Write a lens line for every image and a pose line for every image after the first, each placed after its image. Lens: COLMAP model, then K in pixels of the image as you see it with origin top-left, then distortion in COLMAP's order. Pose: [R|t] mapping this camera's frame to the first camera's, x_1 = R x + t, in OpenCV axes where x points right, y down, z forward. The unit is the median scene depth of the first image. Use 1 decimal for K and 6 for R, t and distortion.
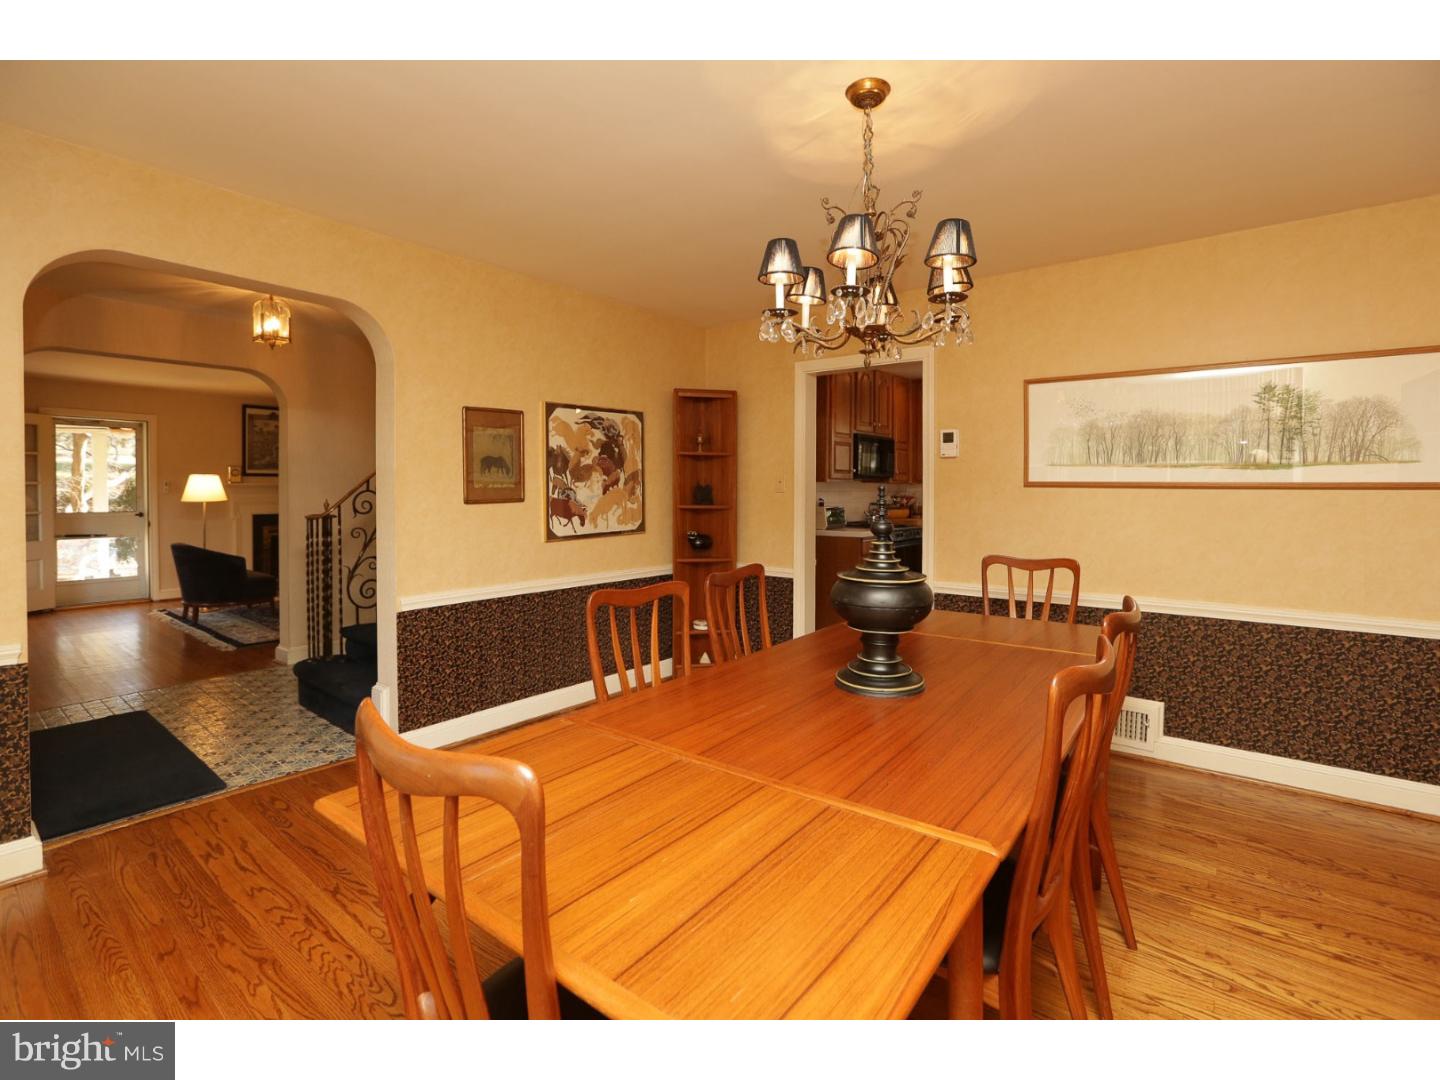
lens RADIAL K [[661.0, 0, 731.3], [0, 661.0, 490.2], [0, 0, 1]] dist [-0.033887, 0.003044]
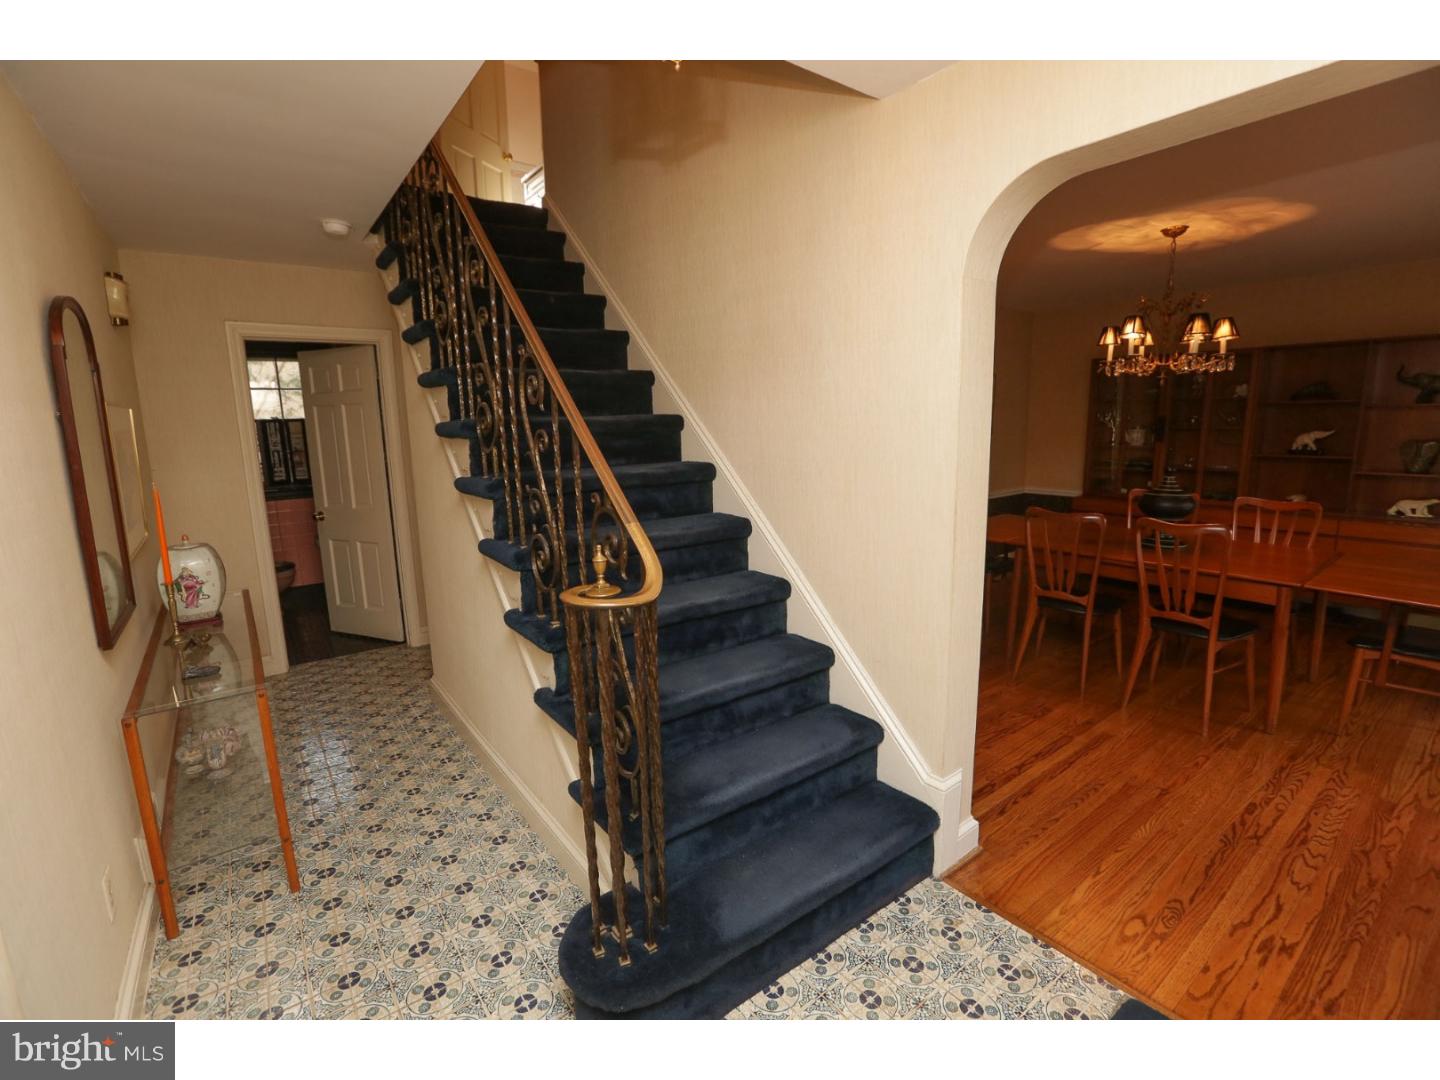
lens RADIAL K [[661.0, 0, 717.1], [0, 661.0, 537.9], [0, 0, 1]] dist [-0.033887, 0.003044]
pose [[0.269725, -0.186545, 0.944695, -1.031642], [0.026471, 0.982121, 0.186378, -0.059274], [-0.962573, -0.025264, 0.269841, 0.919678]]
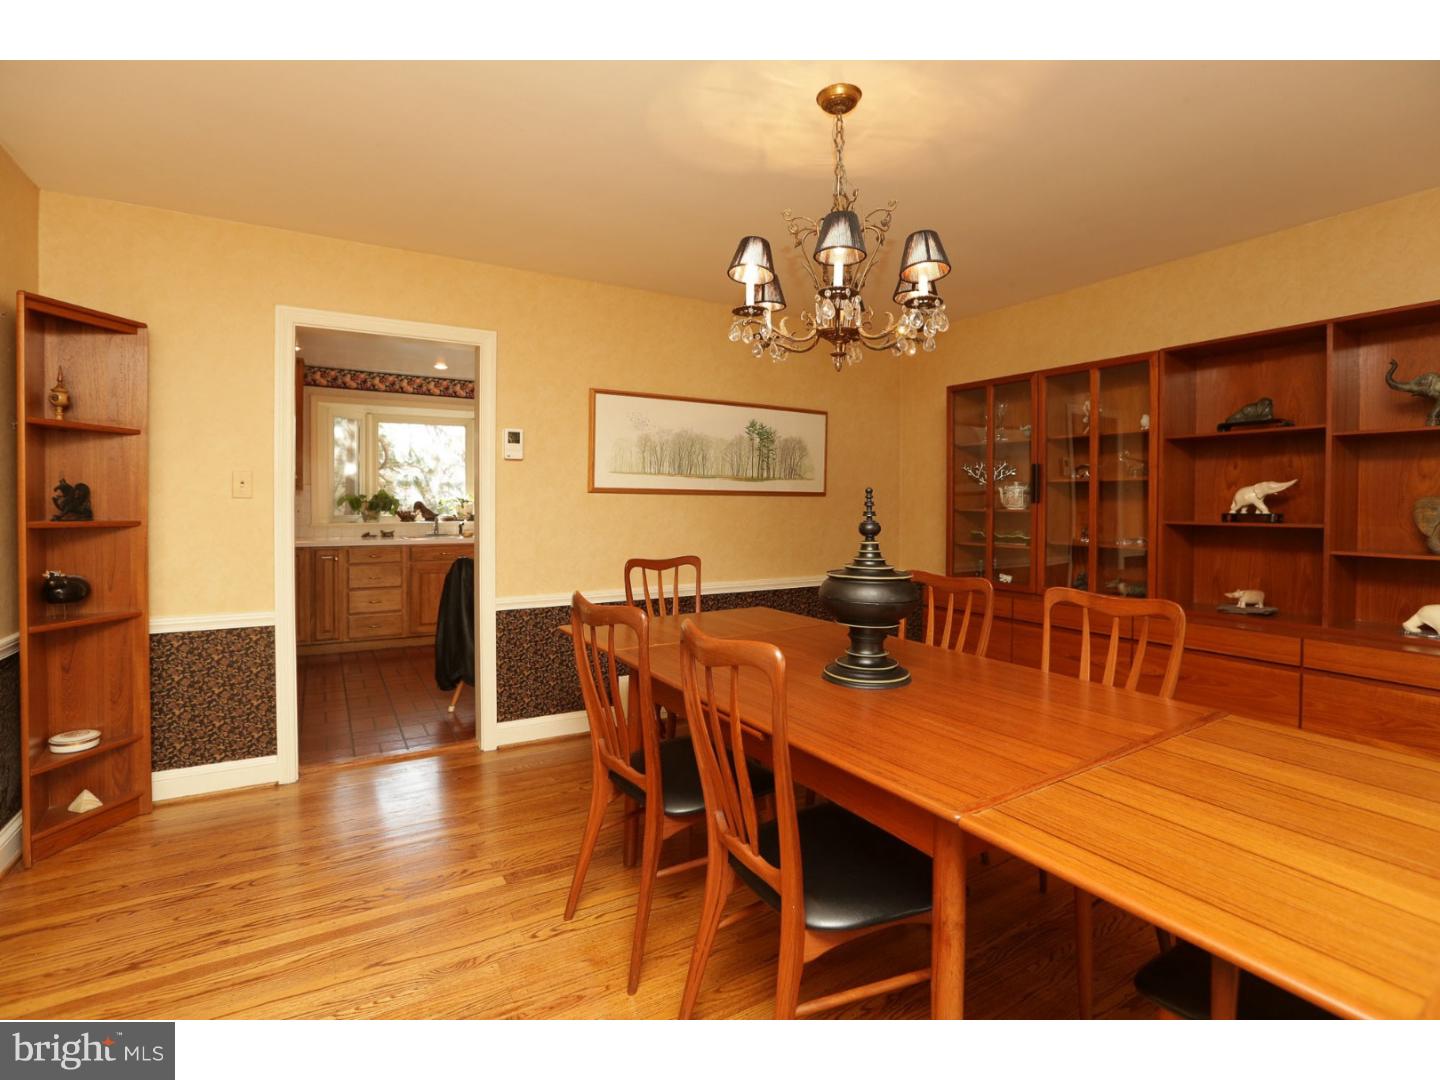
lens RADIAL K [[661.0, 0, 711.9], [0, 661.0, 498.2], [0, 0, 1]] dist [-0.033887, 0.003044]
pose [[0.393481, 0.002978, 0.919328, -0.525390], [-0.000644, 0.999995, -0.002964, 0.008150], [-0.919333, 0.000574, 0.393481, 0.513312]]
